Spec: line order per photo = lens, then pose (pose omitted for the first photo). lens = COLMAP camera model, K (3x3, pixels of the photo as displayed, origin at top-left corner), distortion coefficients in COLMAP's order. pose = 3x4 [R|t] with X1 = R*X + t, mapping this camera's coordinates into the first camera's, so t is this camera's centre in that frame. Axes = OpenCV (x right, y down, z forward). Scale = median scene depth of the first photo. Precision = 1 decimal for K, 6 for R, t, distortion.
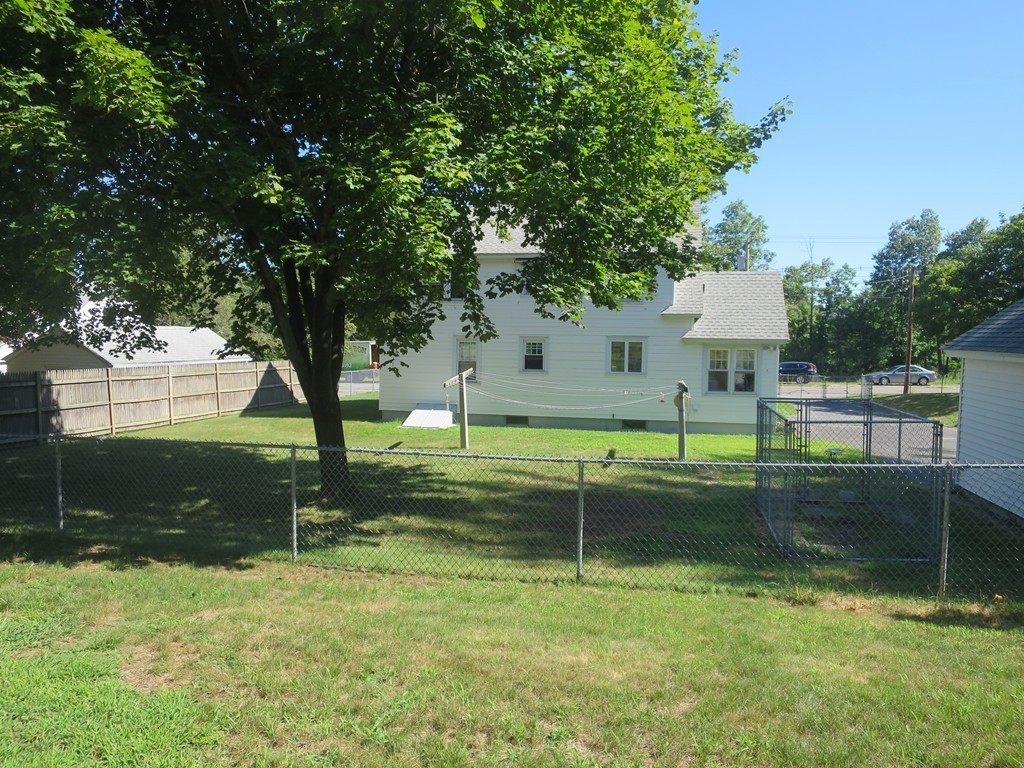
lens RADIAL K [[739.9, 0, 512.0], [0, 739.9, 384.0], [0, 0, 1]] dist [-0.053561, 0.014829]
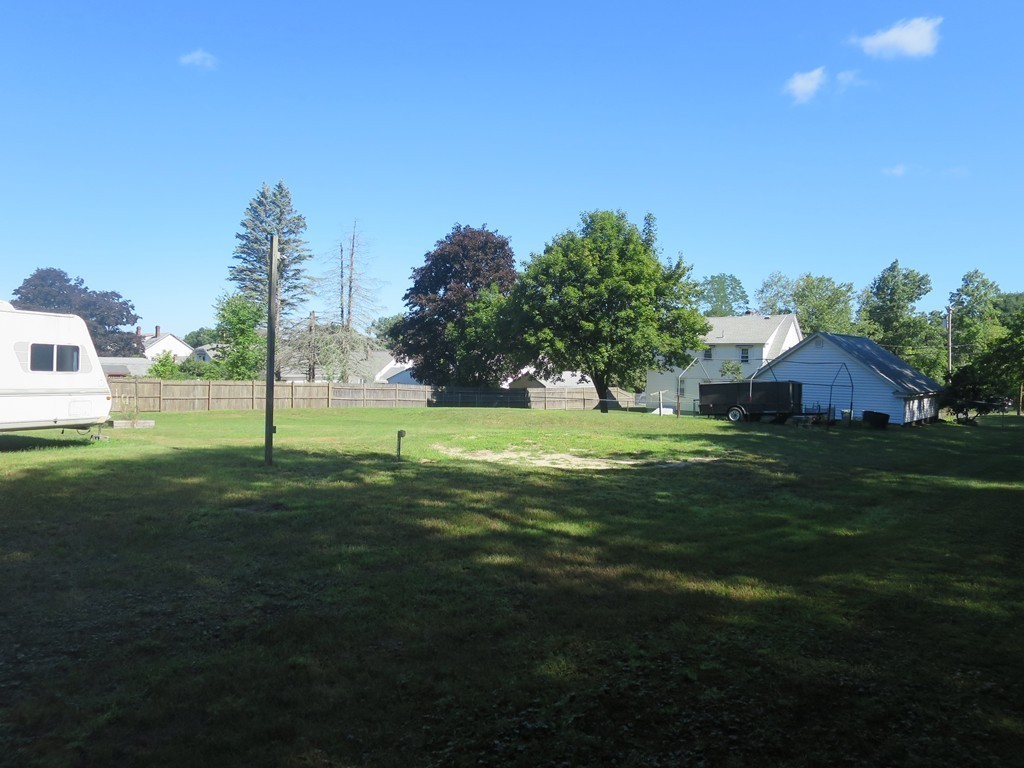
lens RADIAL K [[739.9, 0, 512.0], [0, 739.9, 384.0], [0, 0, 1]] dist [-0.053561, 0.014829]
pose [[0.867806, 0.015695, -0.496655, 0.655452], [-0.036950, 0.998772, -0.033000, 0.055034], [0.495527, 0.046989, 0.867321, -1.348466]]
